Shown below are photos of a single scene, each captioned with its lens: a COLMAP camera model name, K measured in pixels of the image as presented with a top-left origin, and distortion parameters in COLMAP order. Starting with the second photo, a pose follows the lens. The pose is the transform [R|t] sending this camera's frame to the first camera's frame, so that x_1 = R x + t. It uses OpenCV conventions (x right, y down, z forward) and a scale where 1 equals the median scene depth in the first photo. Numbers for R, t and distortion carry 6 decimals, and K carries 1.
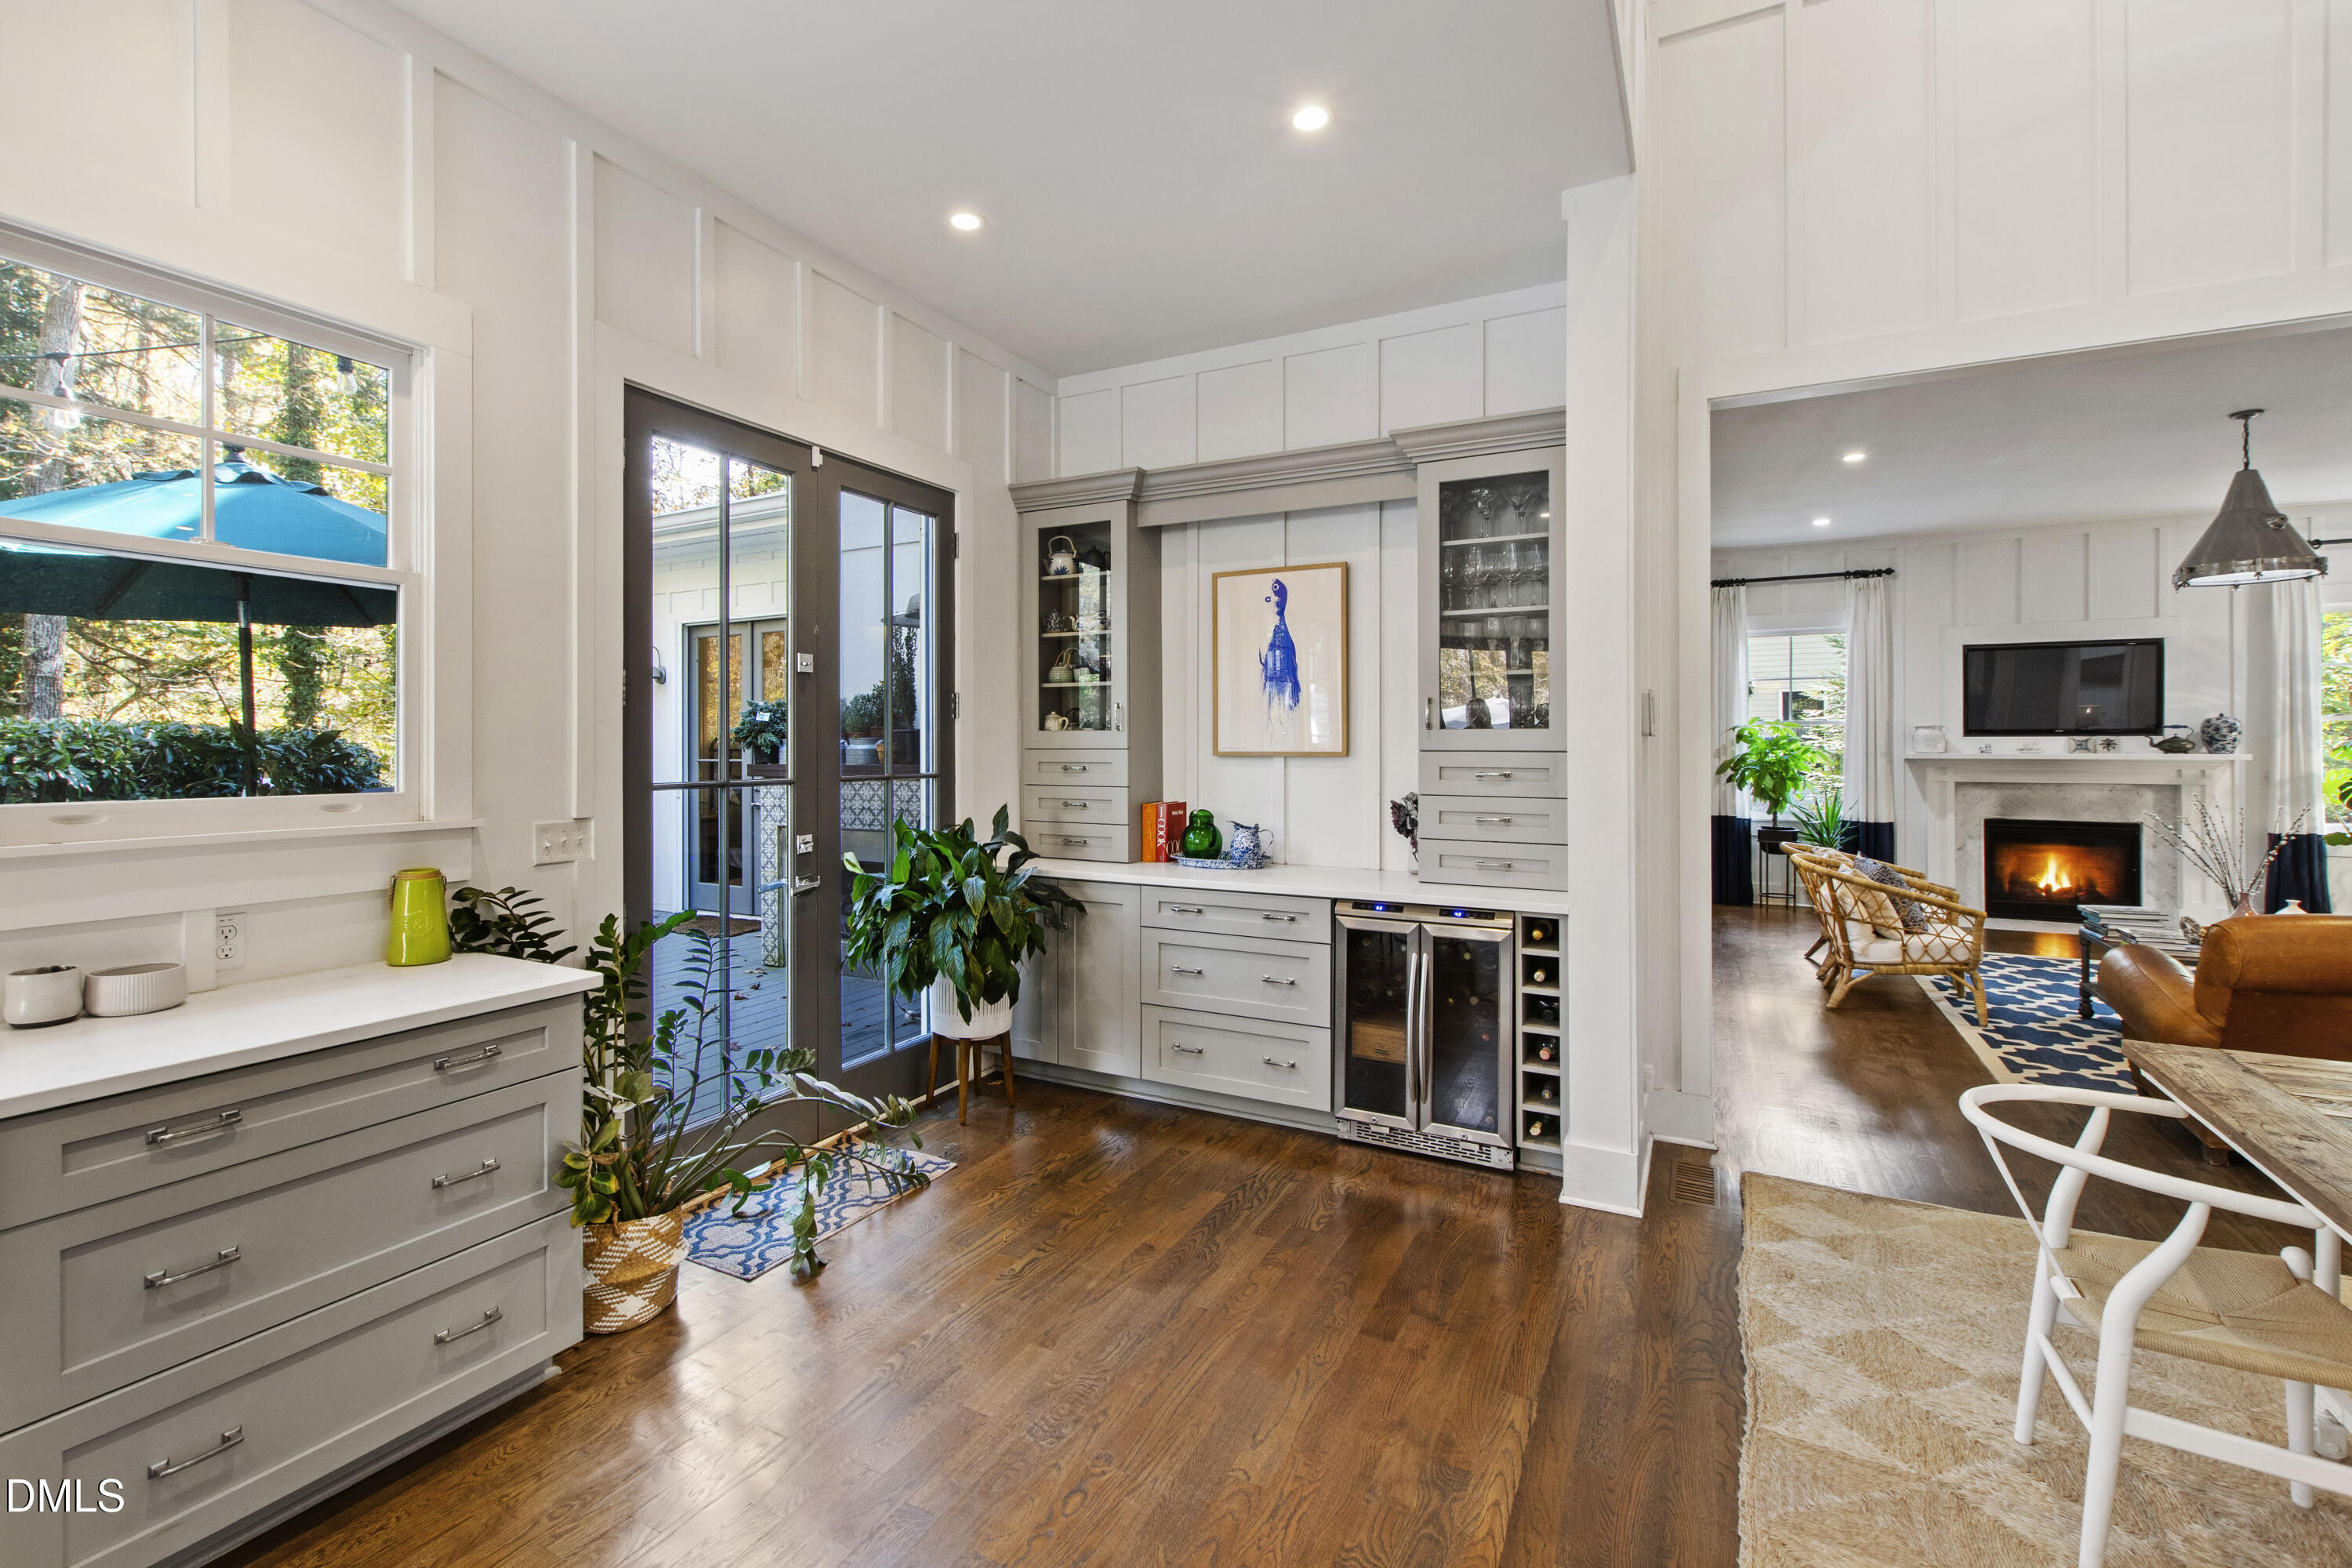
lens RADIAL K [[1046.8, 0, 1121.1], [0, 1046.8, 741.9], [0, 0, 1]] dist [0.002006, -0.003299]
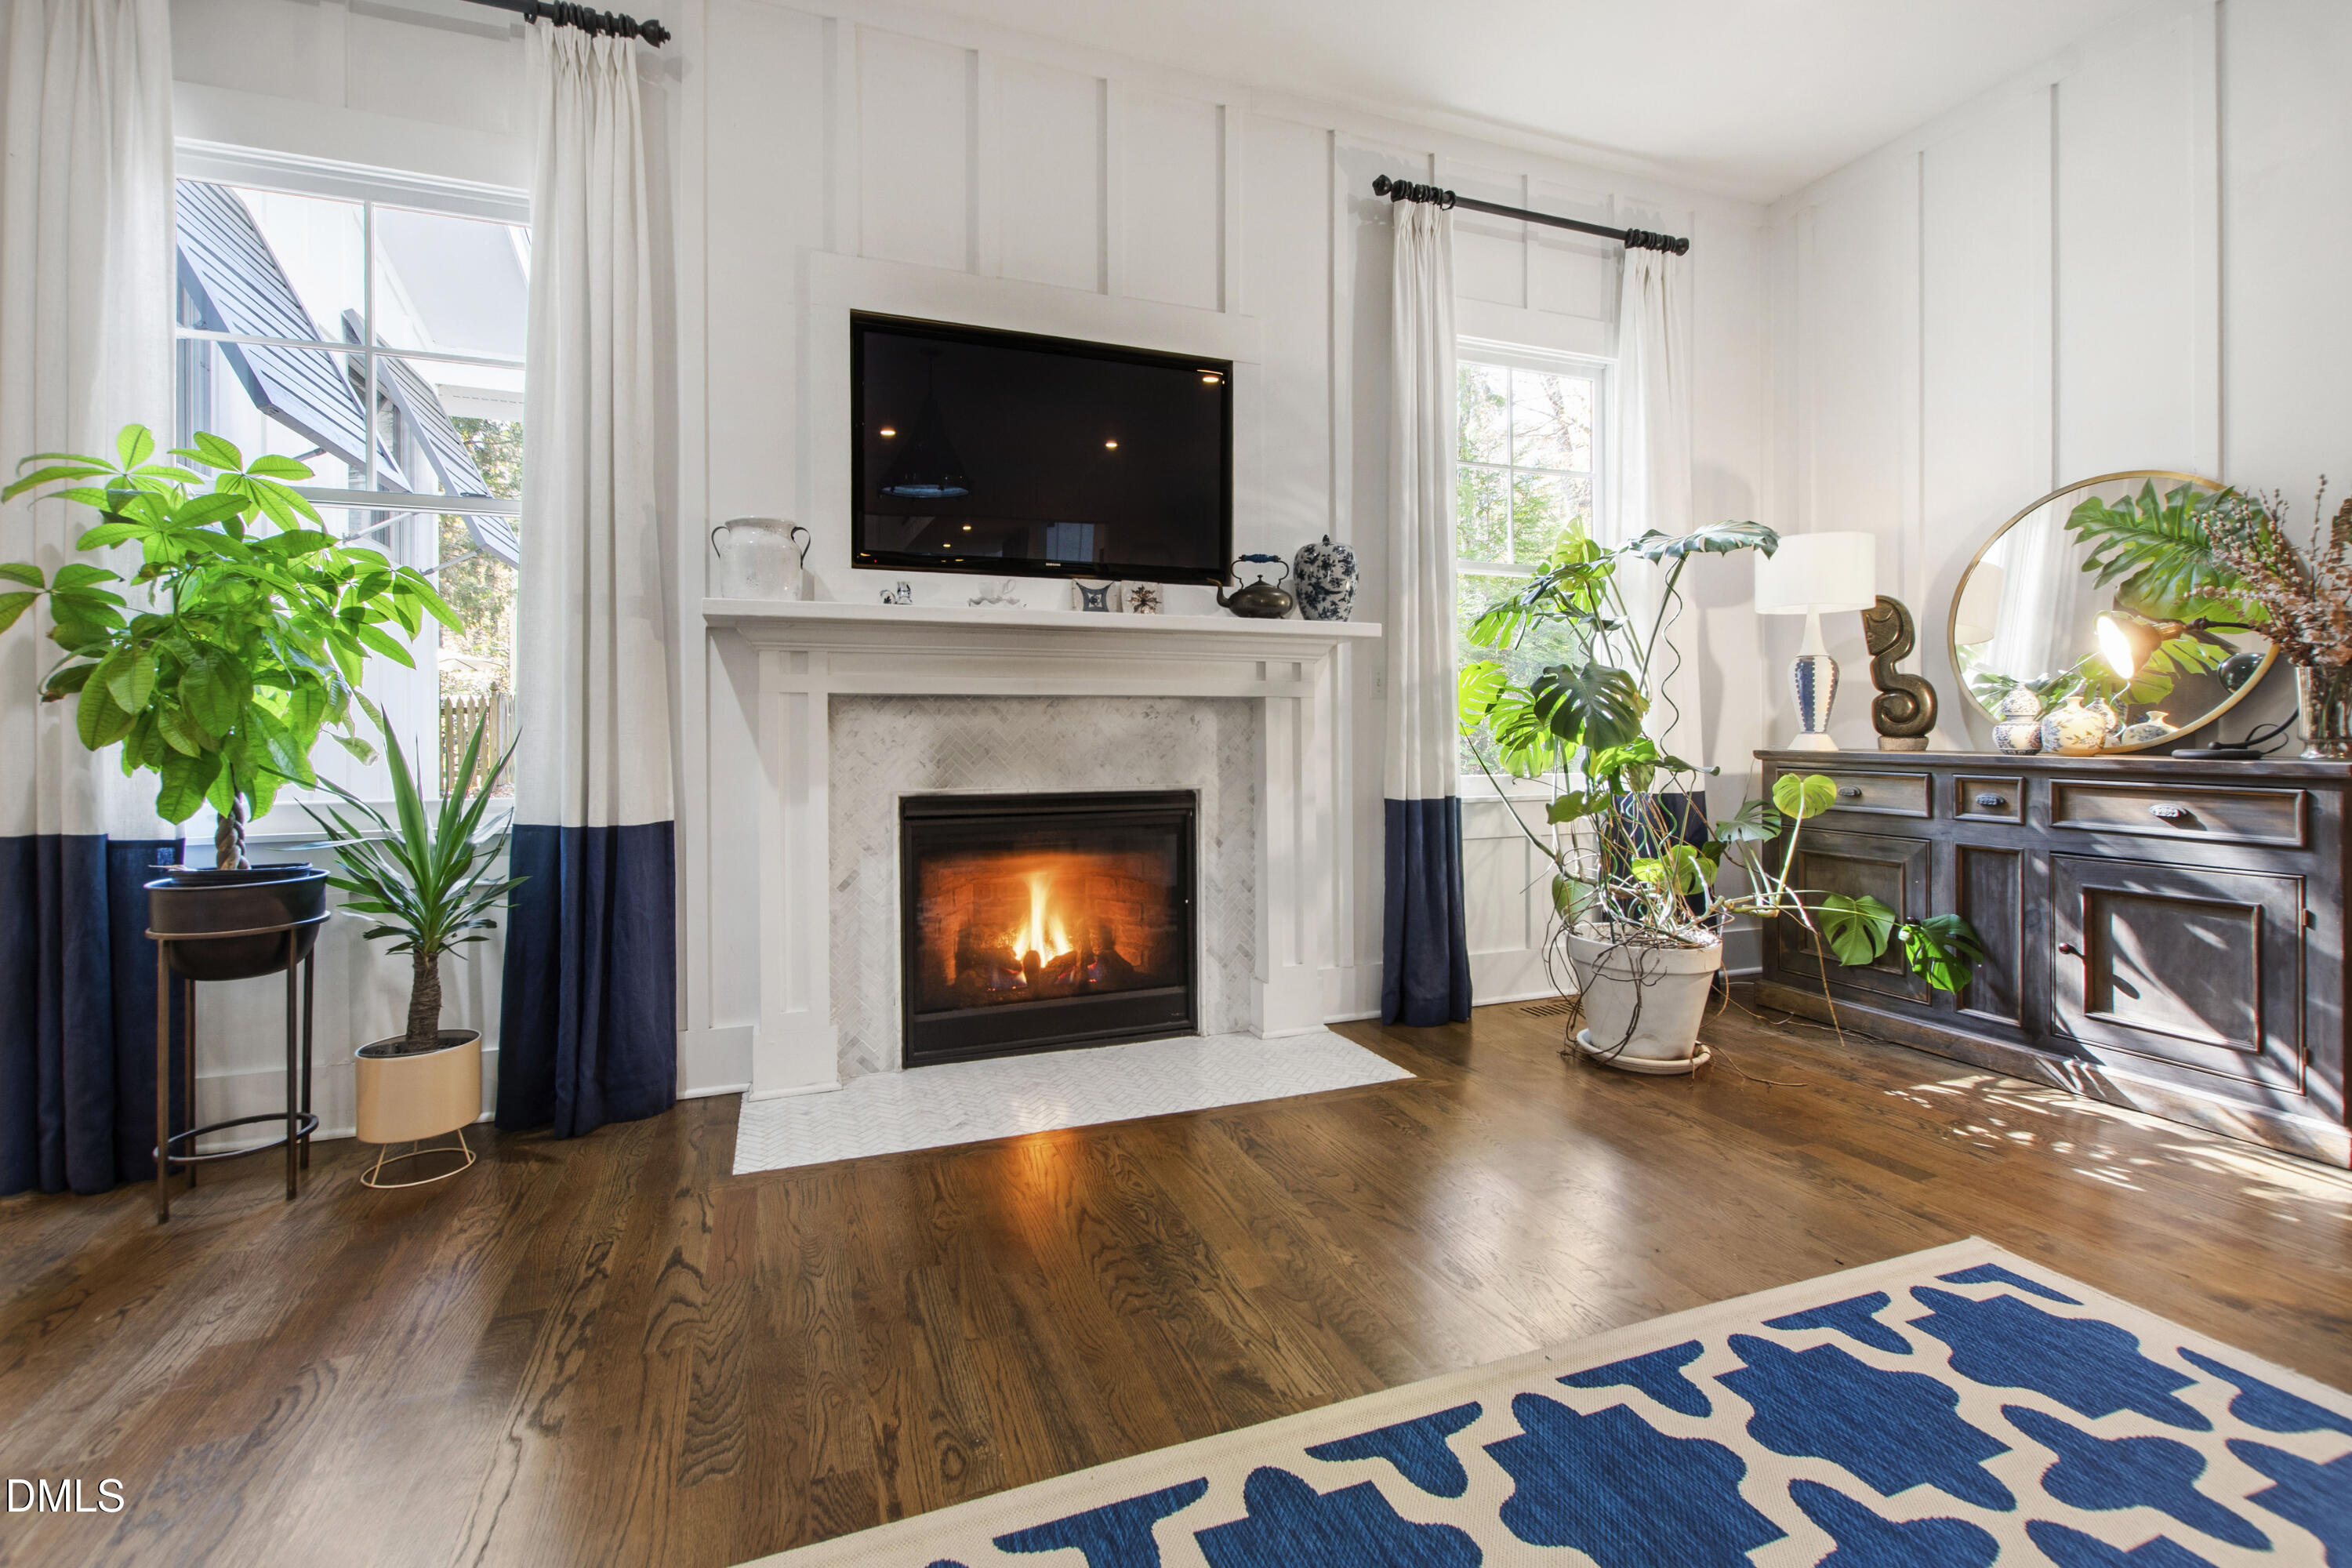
lens RADIAL K [[1016.8, 0, 1144.4], [0, 1016.8, 728.9], [0, 0, 1]] dist [0.000718, -0.000097]
pose [[0.654542, -0.000946, 0.756025, 0.919483], [0.002722, 0.999996, -0.001105, 0.075835], [-0.756021, 0.002781, 0.654541, 1.056354]]
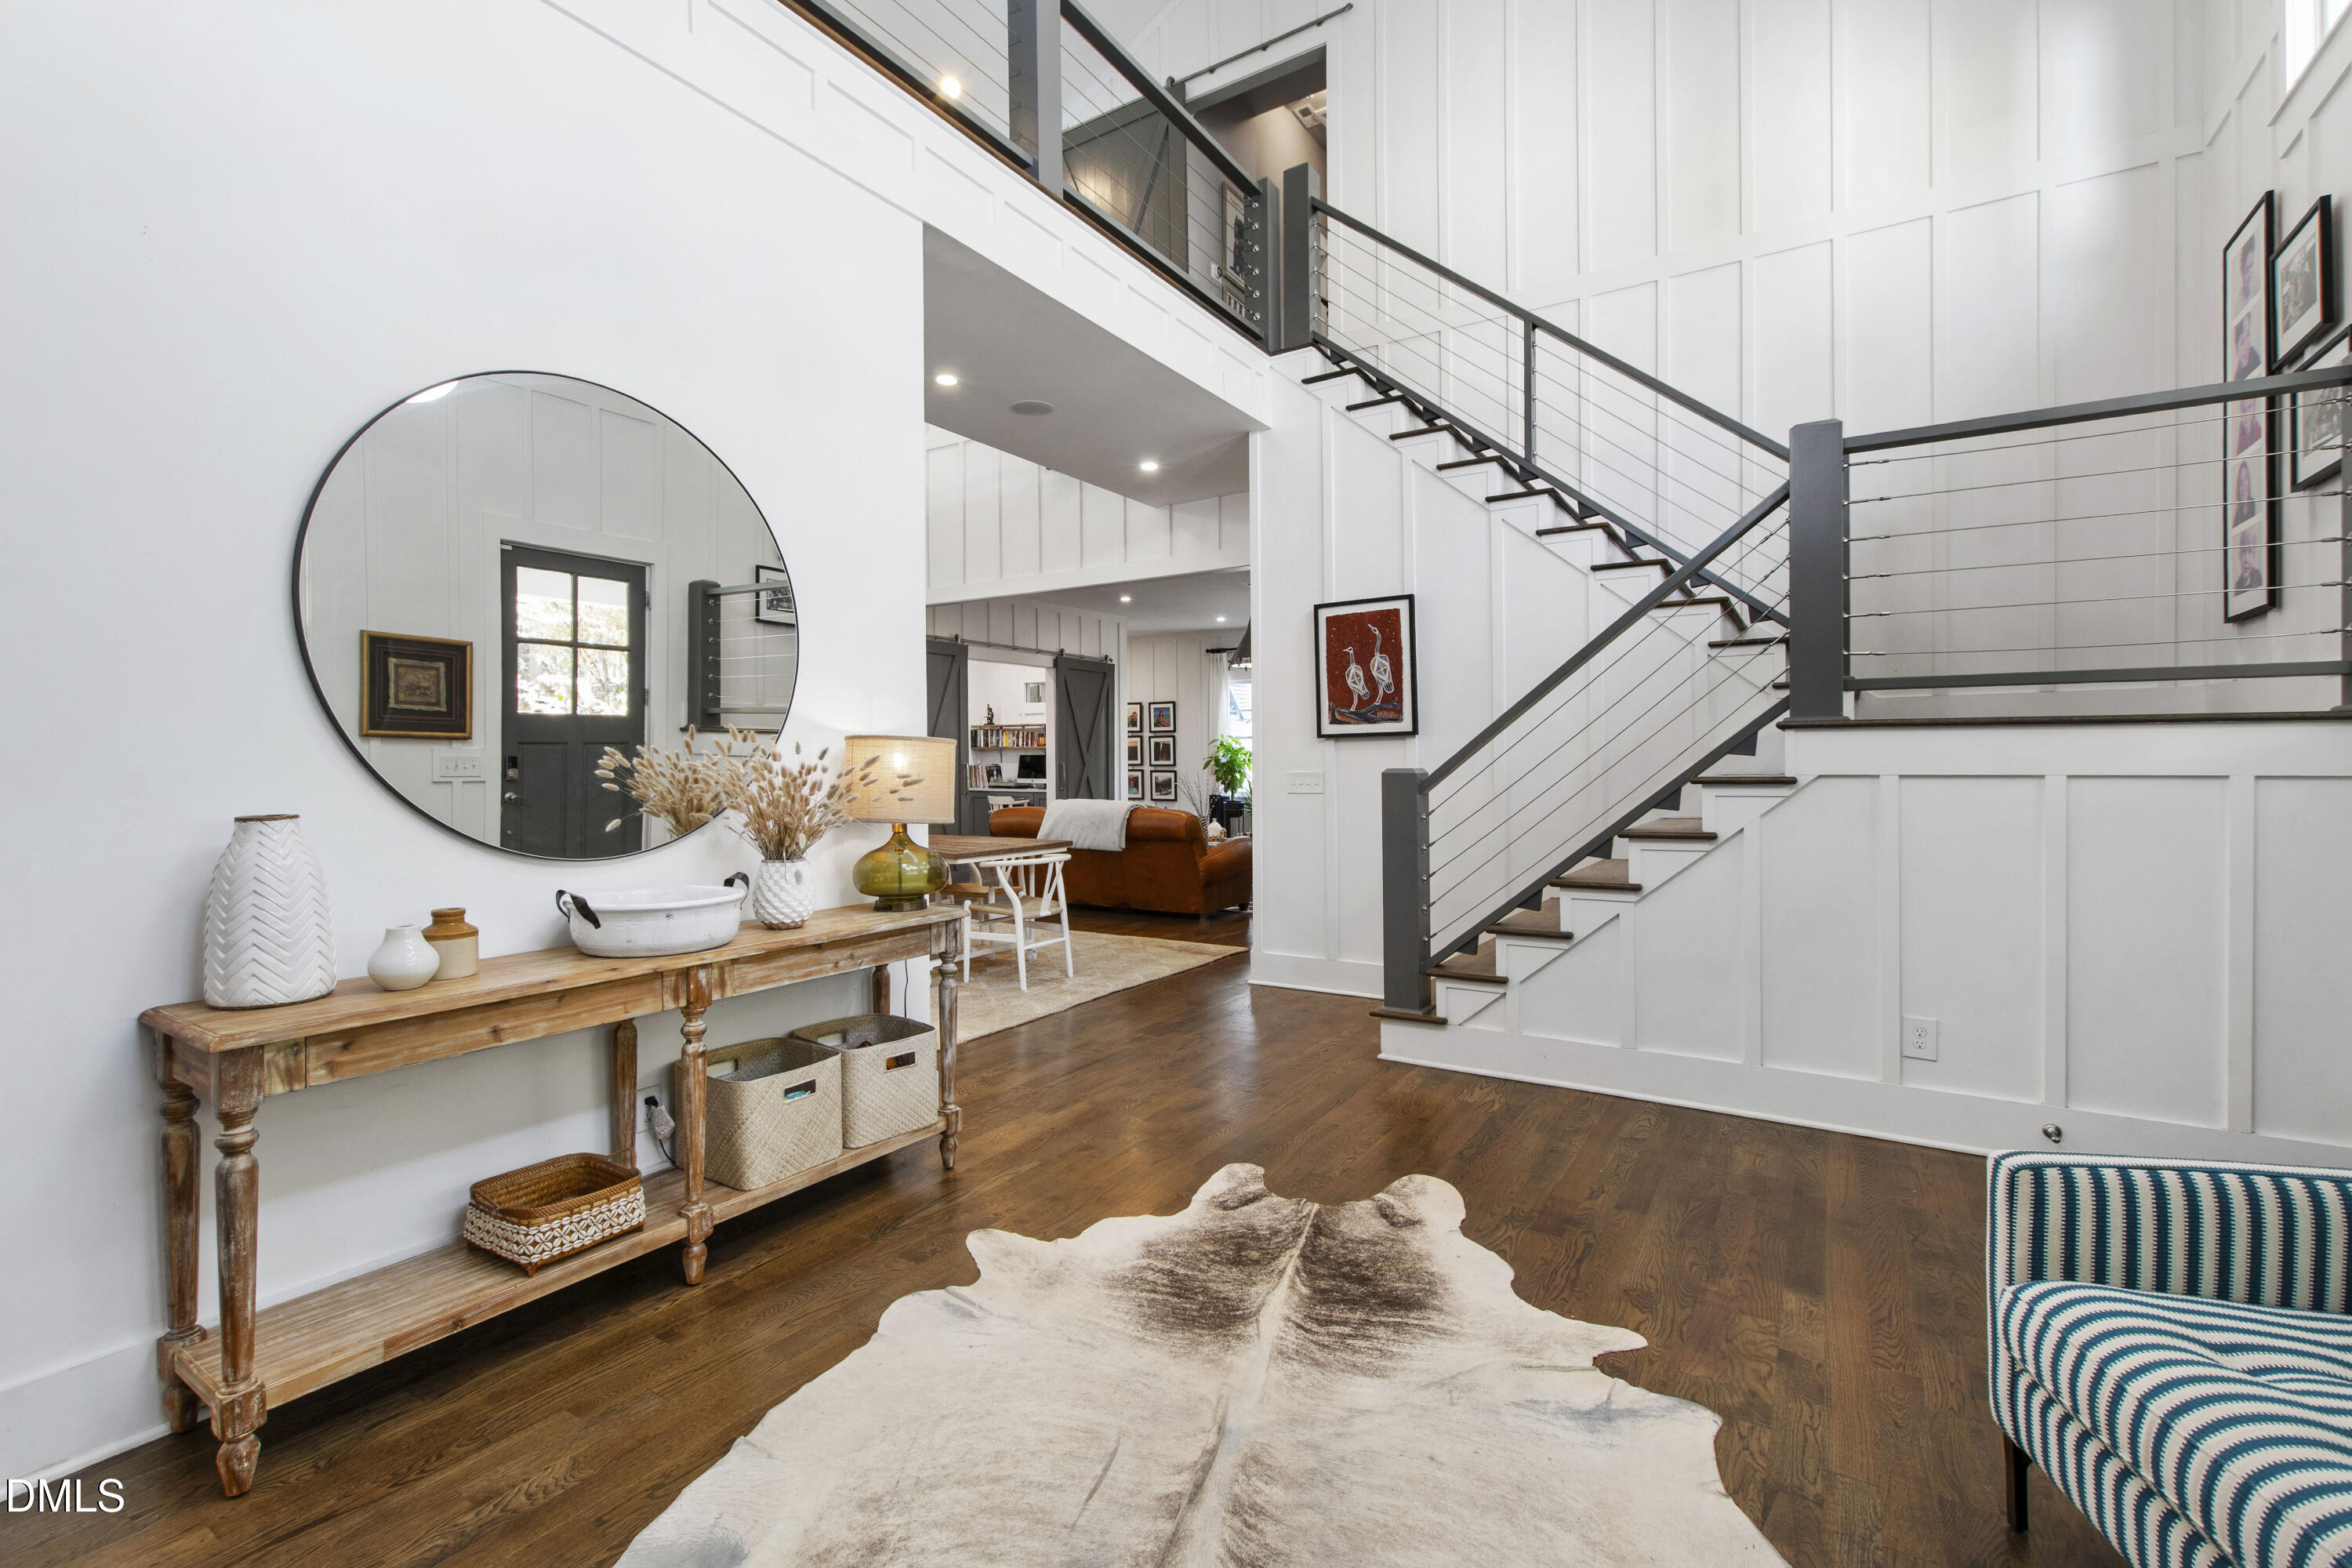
lens RADIAL K [[1031.9, 0, 1161.5], [0, 1031.9, 763.6], [0, 0, 1]] dist [0.004982, -0.000509]
pose [[0.997909, -0.004251, -0.064493, 0.974364], [0.004562, 0.999979, 0.004677, 0.023323], [0.064472, -0.004962, 0.997907, -0.964493]]
